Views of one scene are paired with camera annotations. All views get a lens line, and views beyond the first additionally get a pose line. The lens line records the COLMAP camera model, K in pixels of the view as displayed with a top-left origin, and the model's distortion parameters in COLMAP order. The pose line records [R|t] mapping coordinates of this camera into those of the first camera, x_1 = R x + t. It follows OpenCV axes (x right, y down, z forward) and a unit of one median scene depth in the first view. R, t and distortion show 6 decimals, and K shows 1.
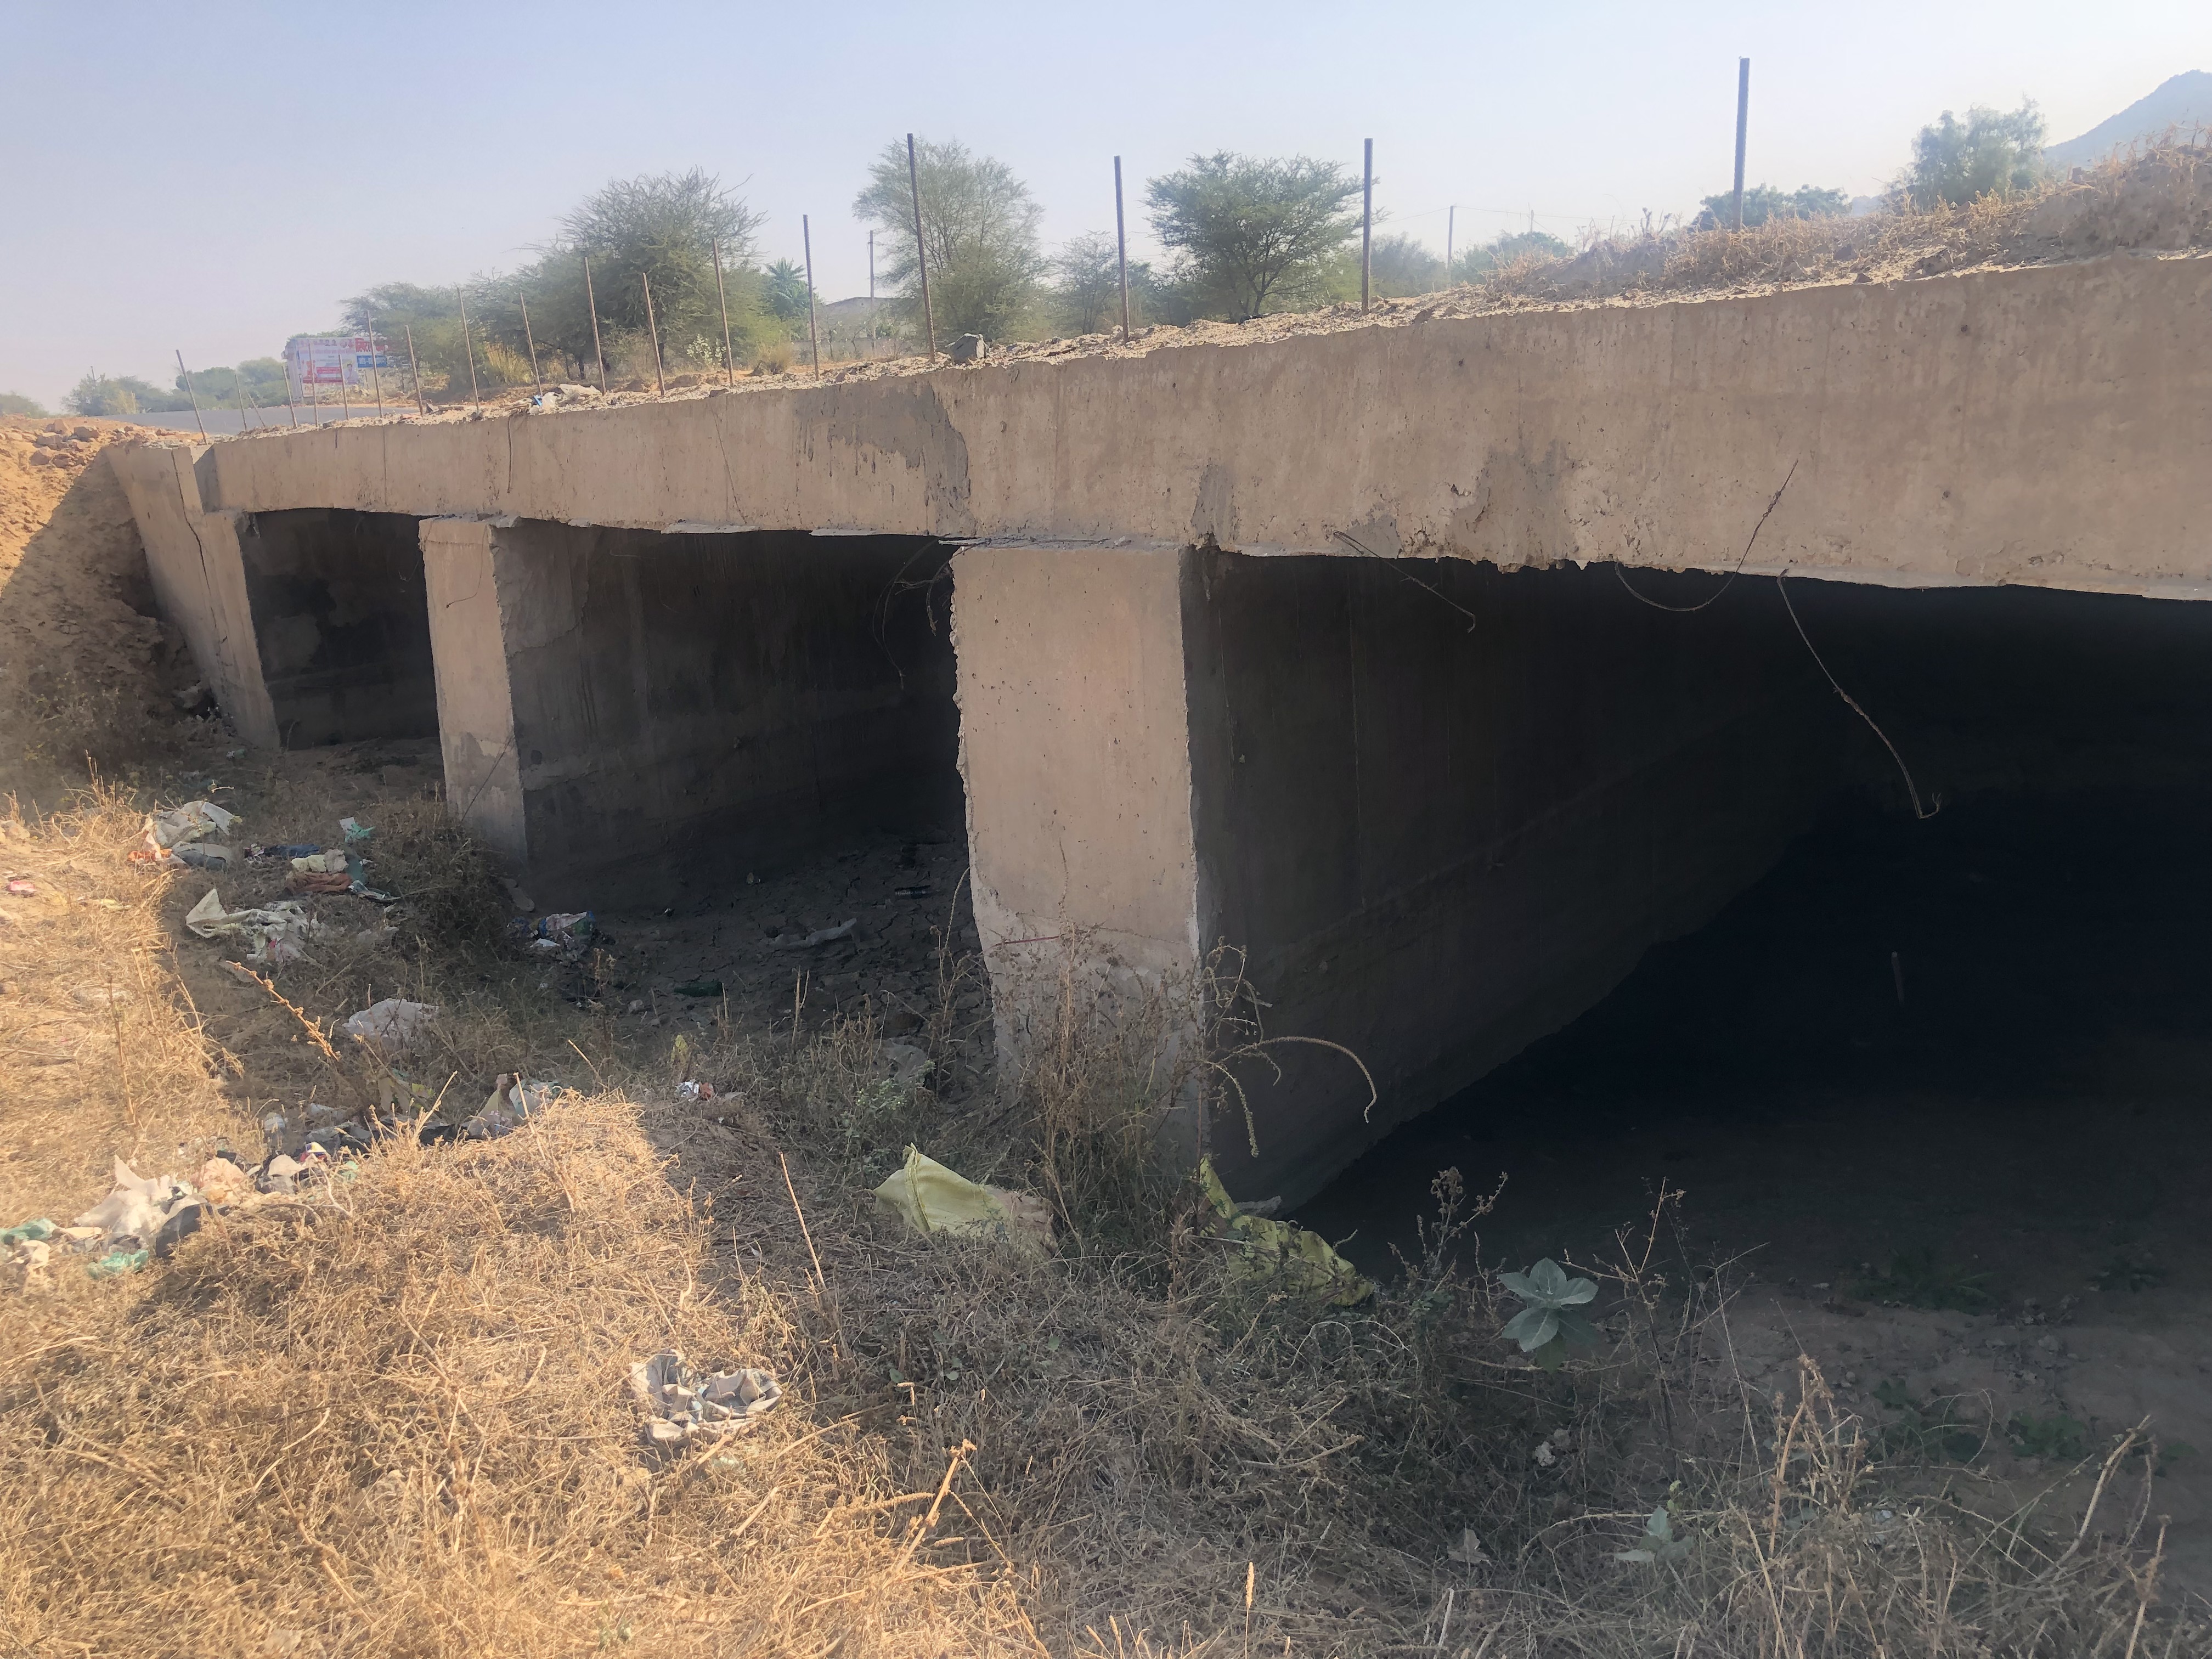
lens RADIAL K [[1807.4, 0, 1108.6], [0, 1807.4, 848.7], [0, 0, 1]] dist [0.042906, -0.052362]
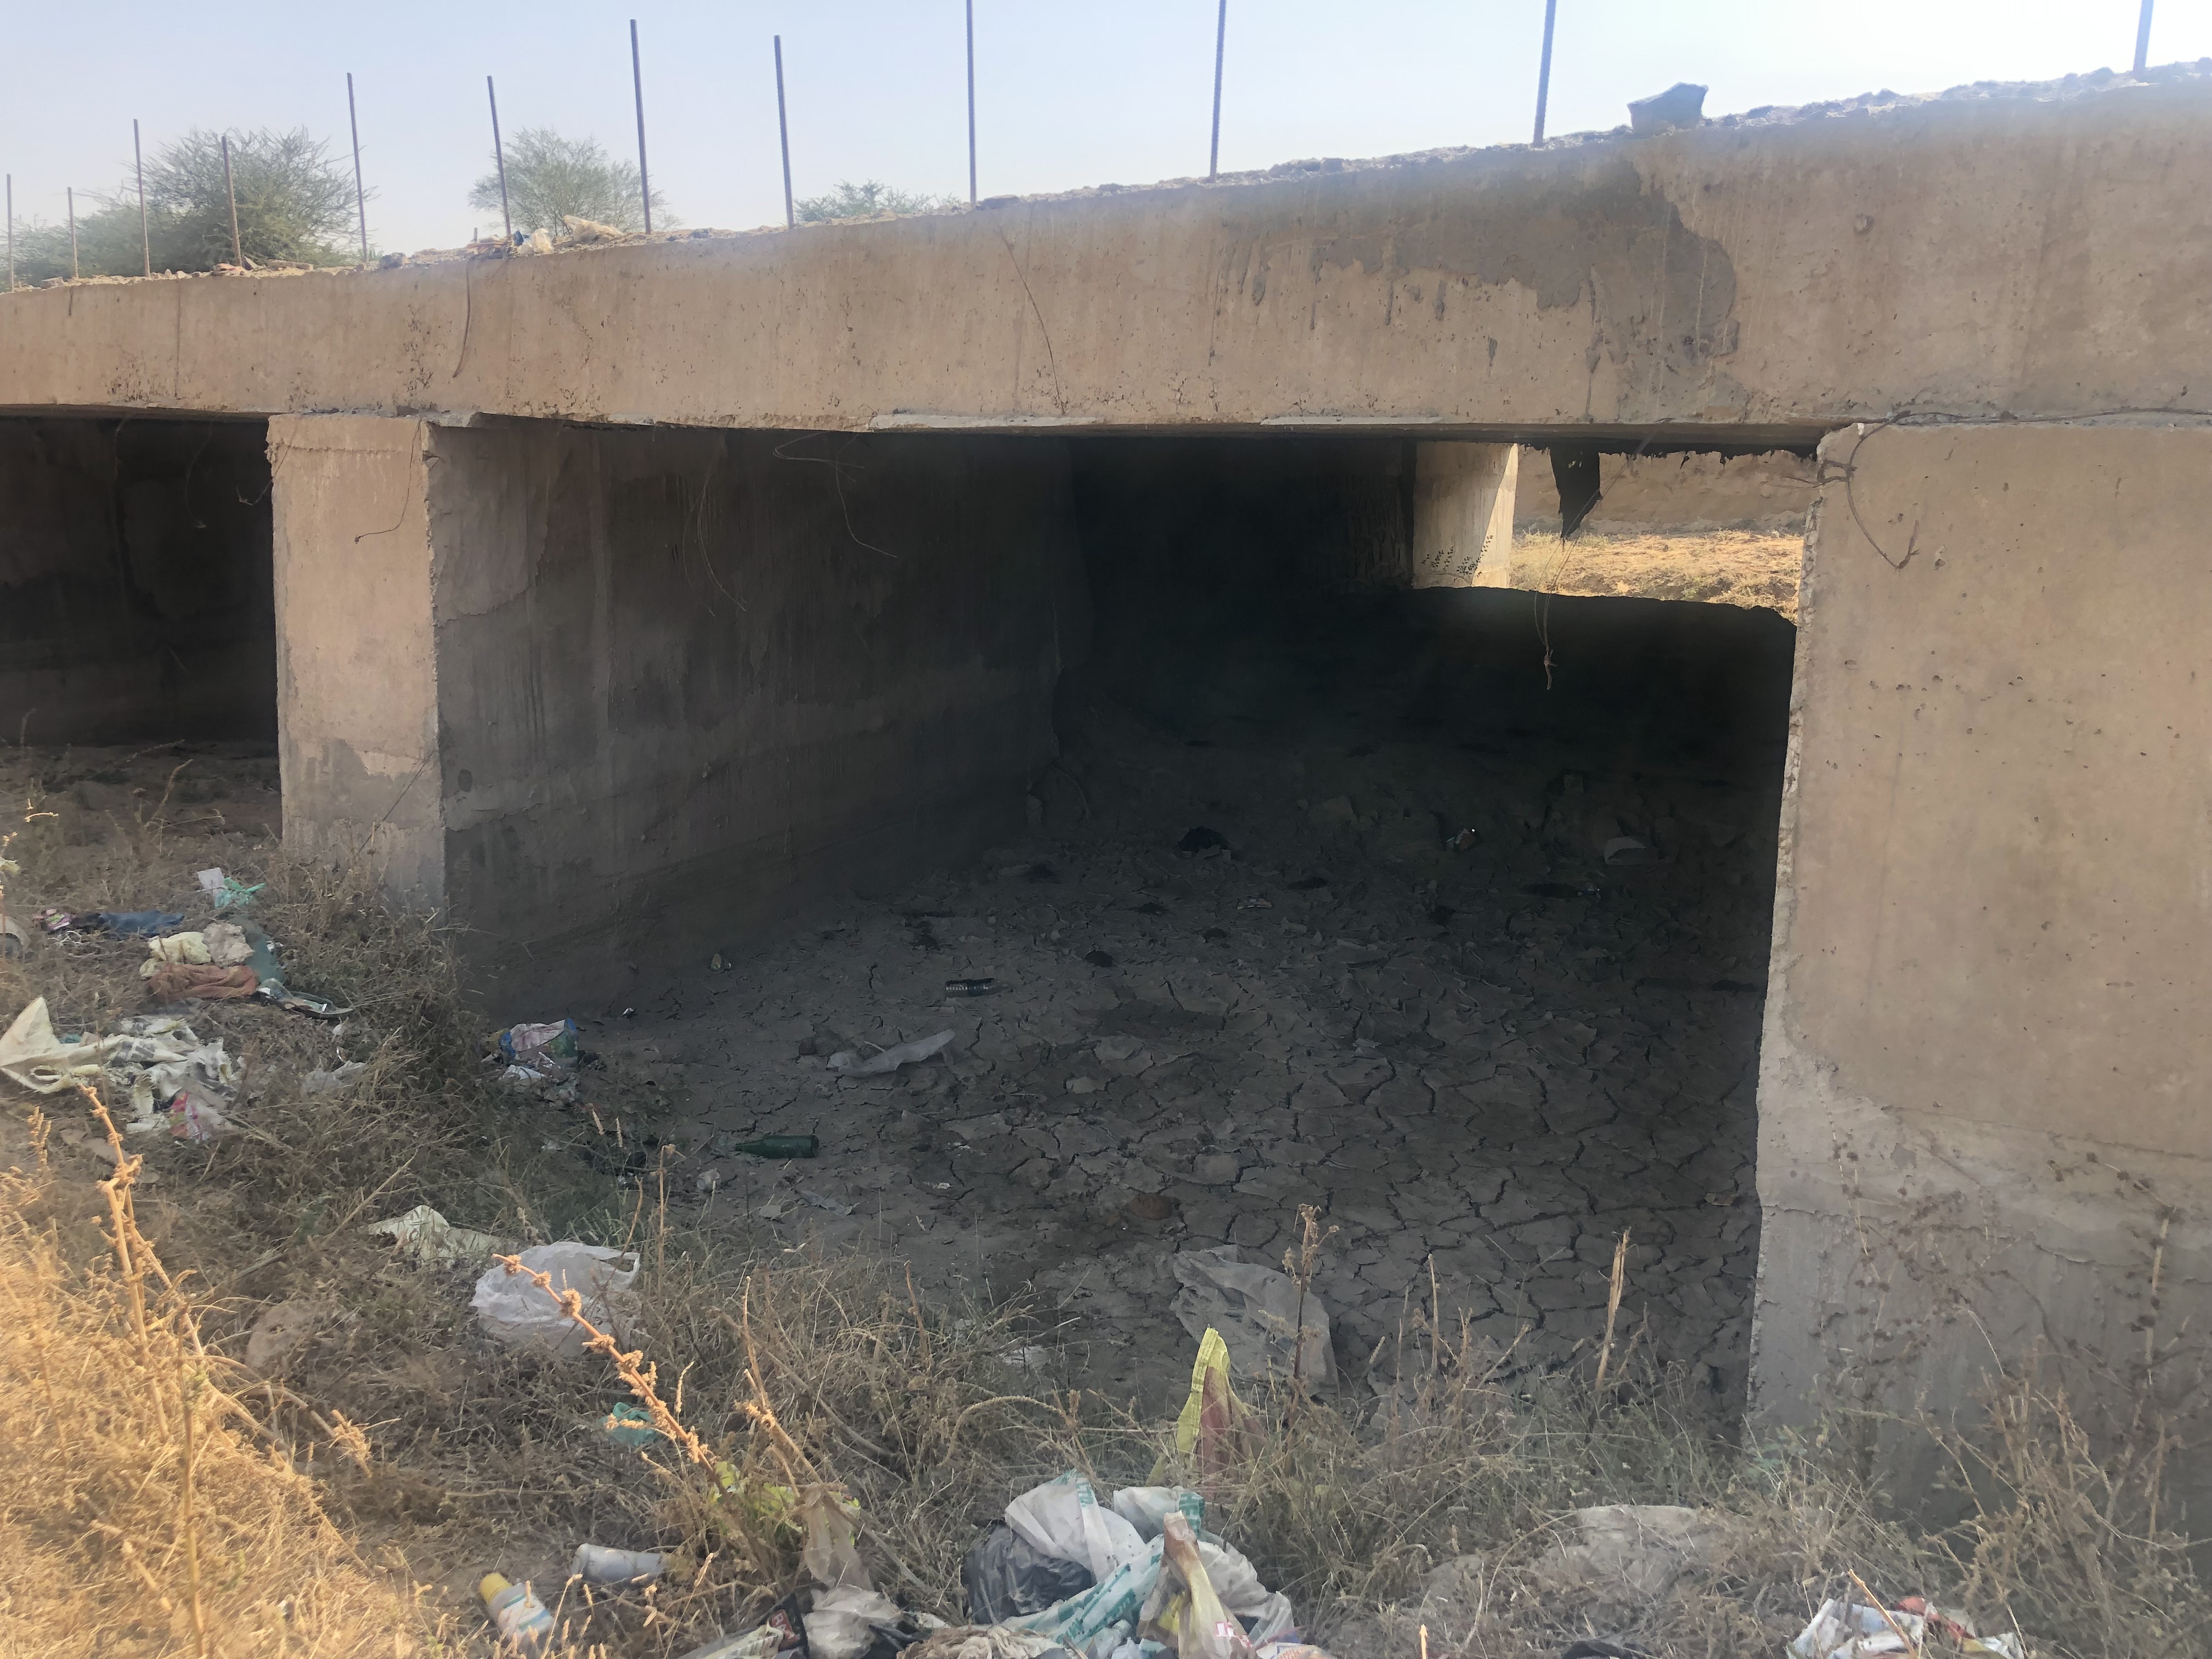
lens RADIAL K [[1807.4, 0, 1087.9], [0, 1807.4, 836.0], [0, 0, 1]] dist [0.042906, -0.052362]
pose [[0.973997, 0.032519, 0.224216, -0.243902], [-0.024739, 0.998993, -0.037423, -0.011137], [-0.225207, 0.030903, 0.973821, 0.307833]]
